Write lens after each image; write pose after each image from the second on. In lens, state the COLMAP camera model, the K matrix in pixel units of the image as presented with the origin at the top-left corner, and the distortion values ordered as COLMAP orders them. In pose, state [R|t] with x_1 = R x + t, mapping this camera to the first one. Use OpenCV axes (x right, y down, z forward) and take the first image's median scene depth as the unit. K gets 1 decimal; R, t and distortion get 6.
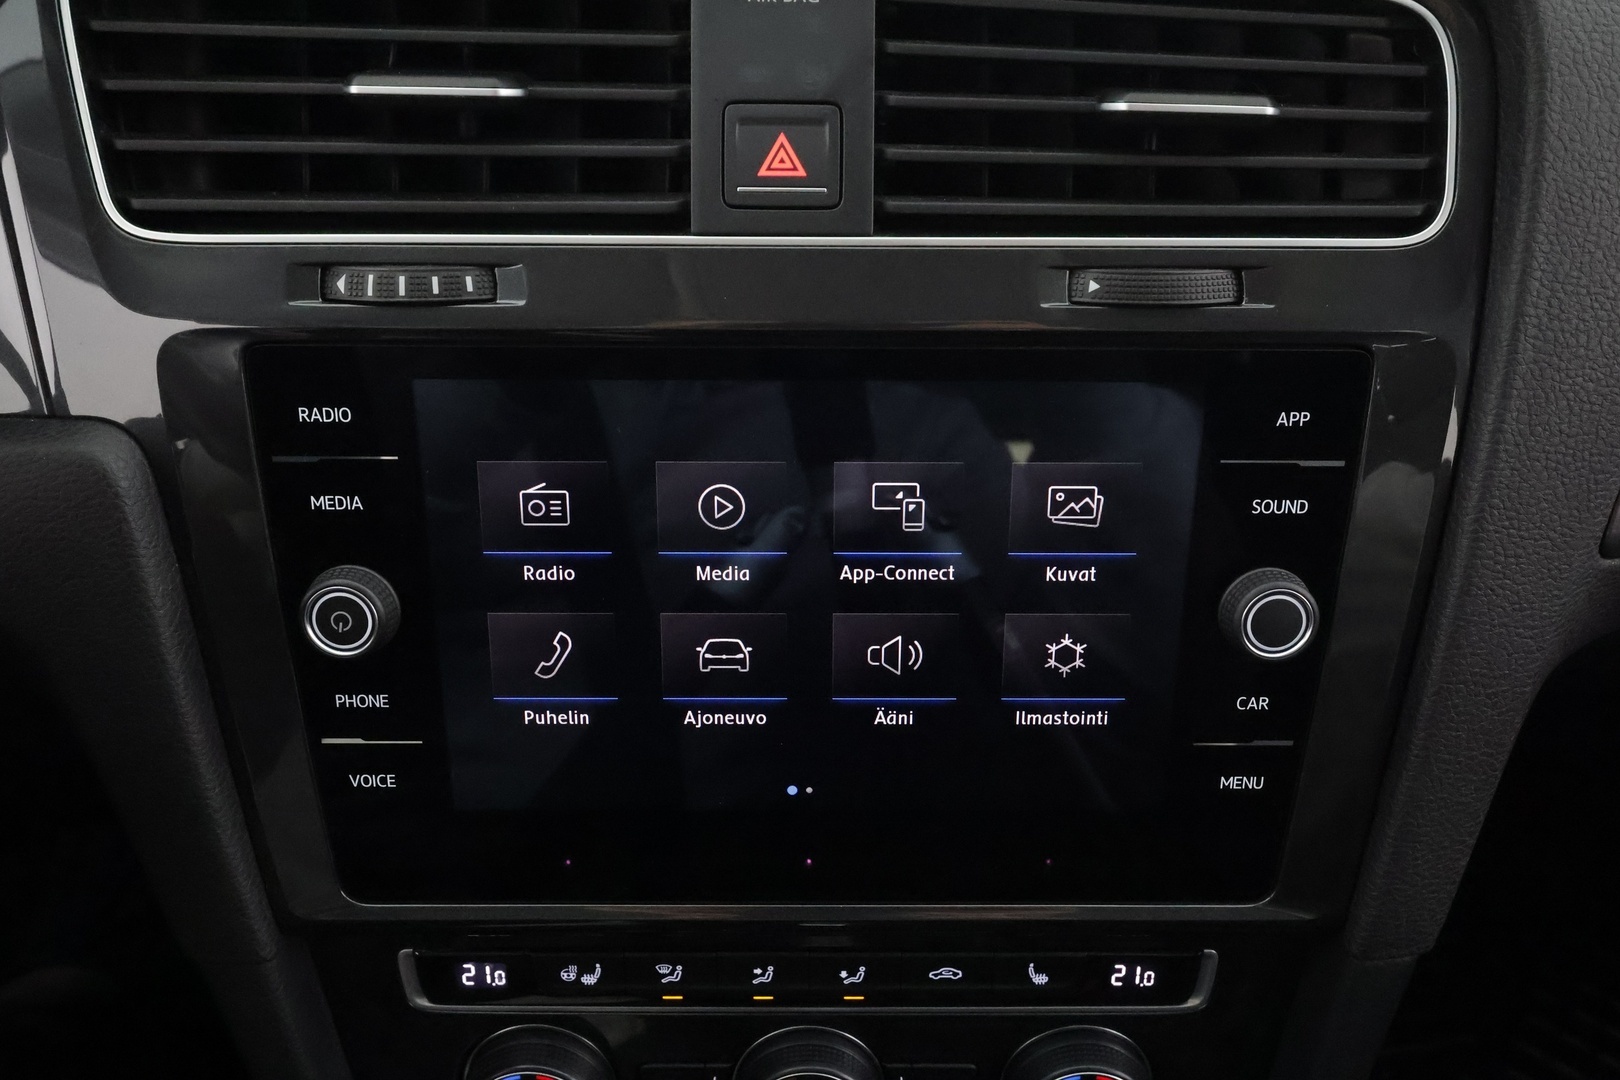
lens RADIAL K [[1283.2, 0, 801.7], [0, 1283.2, 540.8], [0, 0, 1]] dist [0.007156, -0.012117]
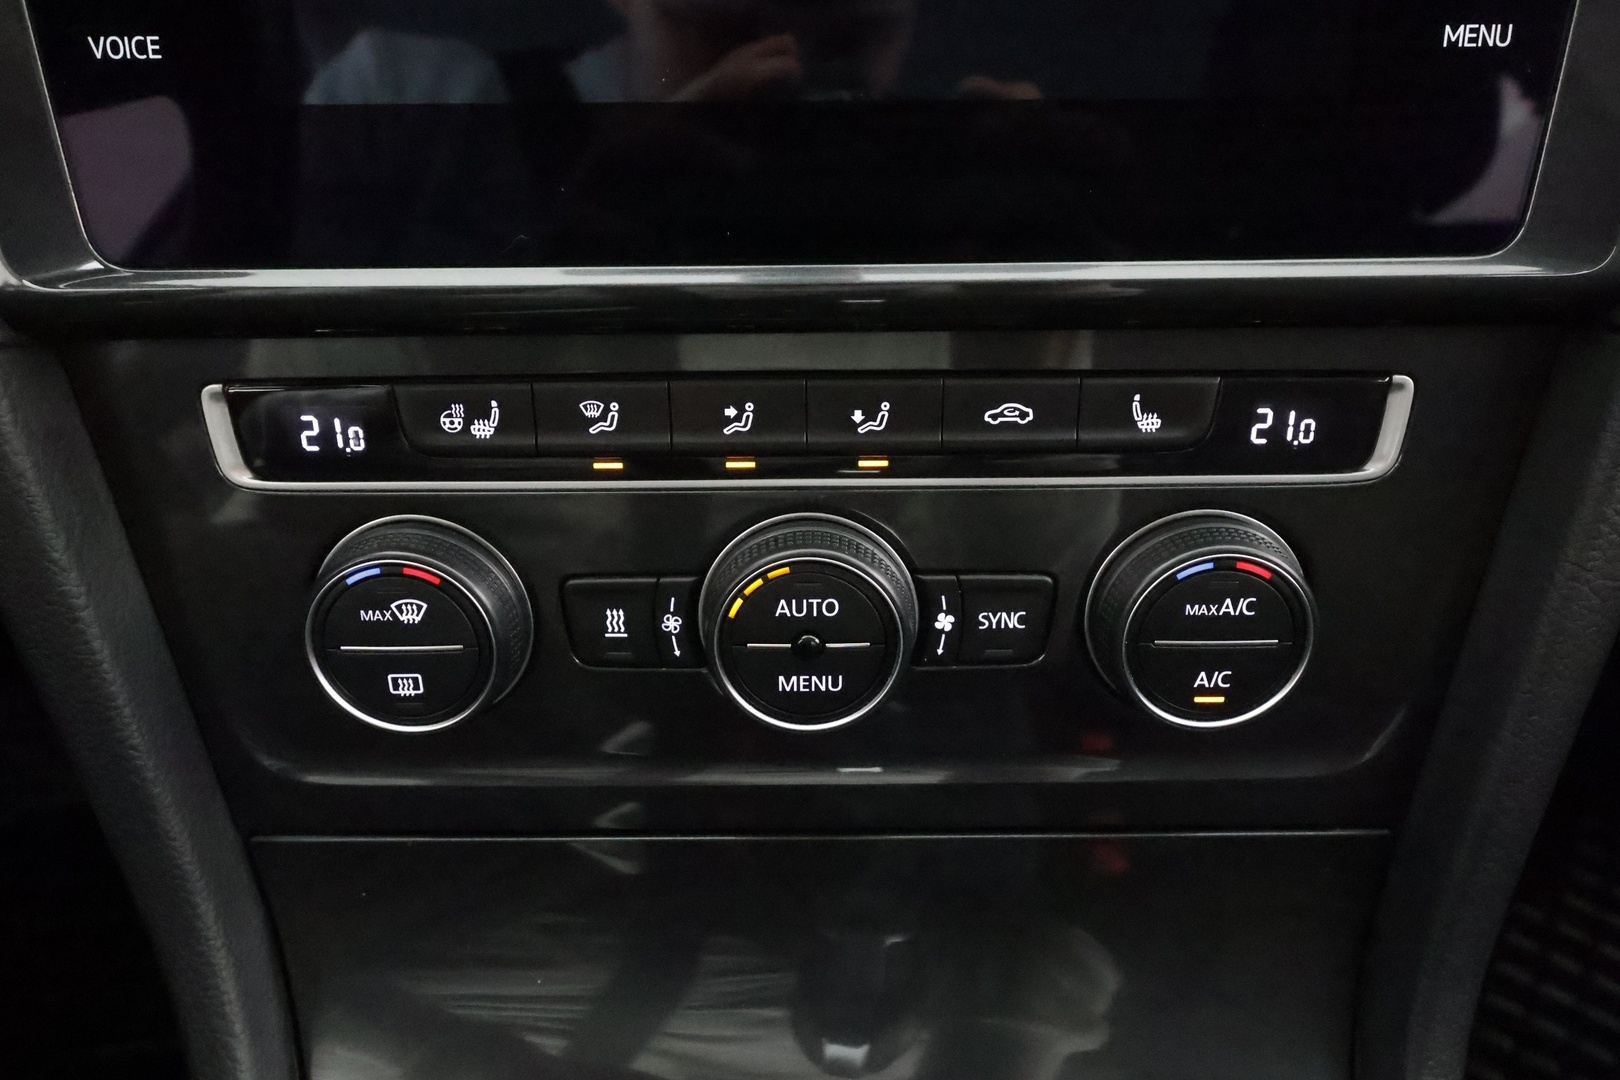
lens RADIAL K [[1088.0, 0, 812.7], [0, 1088.0, 540.3], [0, 0, 1]] dist [-0.000276, 0.010558]
pose [[0.999926, -0.008064, -0.009057, 0.015608], [0.007703, 0.999204, -0.039146, 0.484700], [0.009366, 0.039073, 0.999192, 0.490559]]
